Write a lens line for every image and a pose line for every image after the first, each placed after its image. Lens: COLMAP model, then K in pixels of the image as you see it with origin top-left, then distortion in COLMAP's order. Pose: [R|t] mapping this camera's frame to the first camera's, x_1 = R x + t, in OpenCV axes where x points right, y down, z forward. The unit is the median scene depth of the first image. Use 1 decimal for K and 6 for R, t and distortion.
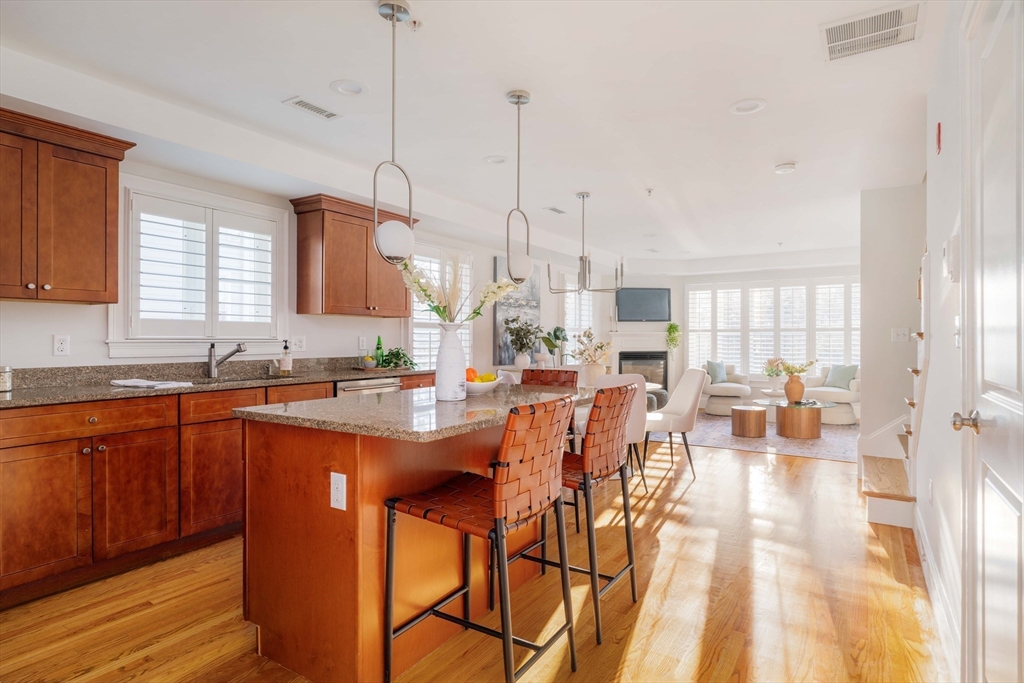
lens RADIAL K [[520.5, 0, 472.9], [0, 520.5, 338.4], [0, 0, 1]] dist [0.000293, -0.000260]
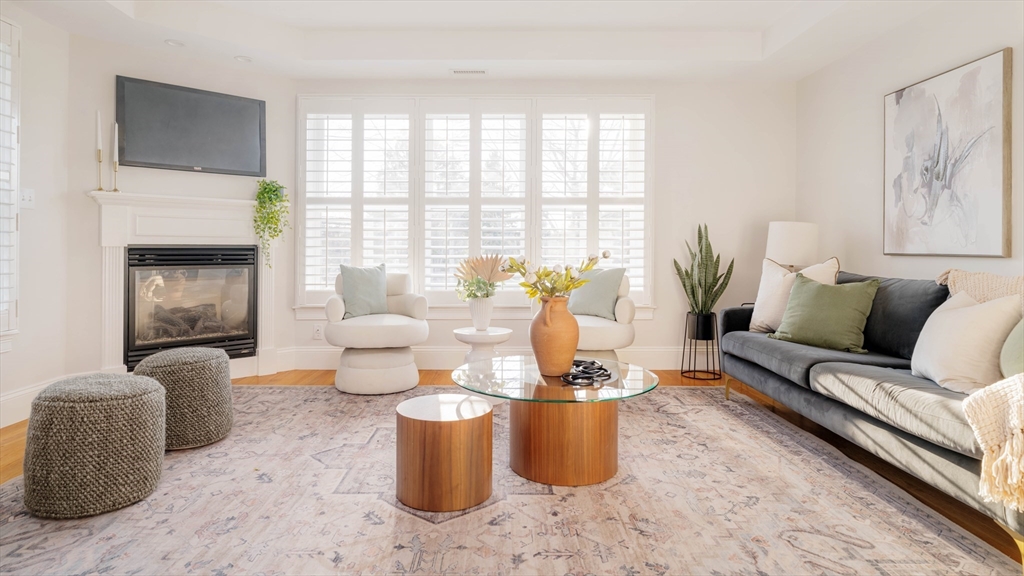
lens RADIAL K [[583.5, 0, 503.7], [0, 583.5, 249.4], [0, 0, 1]] dist [-0.004926, -0.000449]
pose [[0.791824, 0.007373, 0.610705, 0.278231], [-0.007322, 0.999970, -0.002579, 0.032057], [-0.610706, -0.002430, 0.791854, 0.568262]]
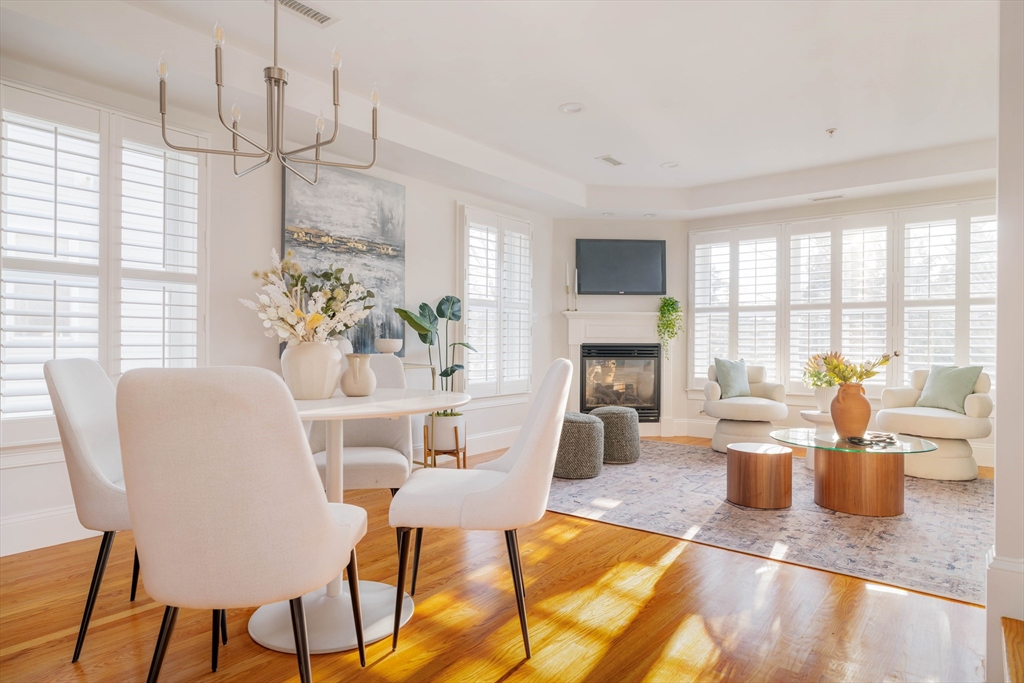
lens RADIAL K [[601.3, 0, 506.4], [0, 601.3, 340.3], [0, 0, 1]] dist [0.000735, 0.000587]
pose [[0.999678, 0.009009, -0.023740, 0.244599], [-0.009066, 0.999956, -0.002282, 0.027571], [0.023718, 0.002497, 0.999716, 0.340016]]
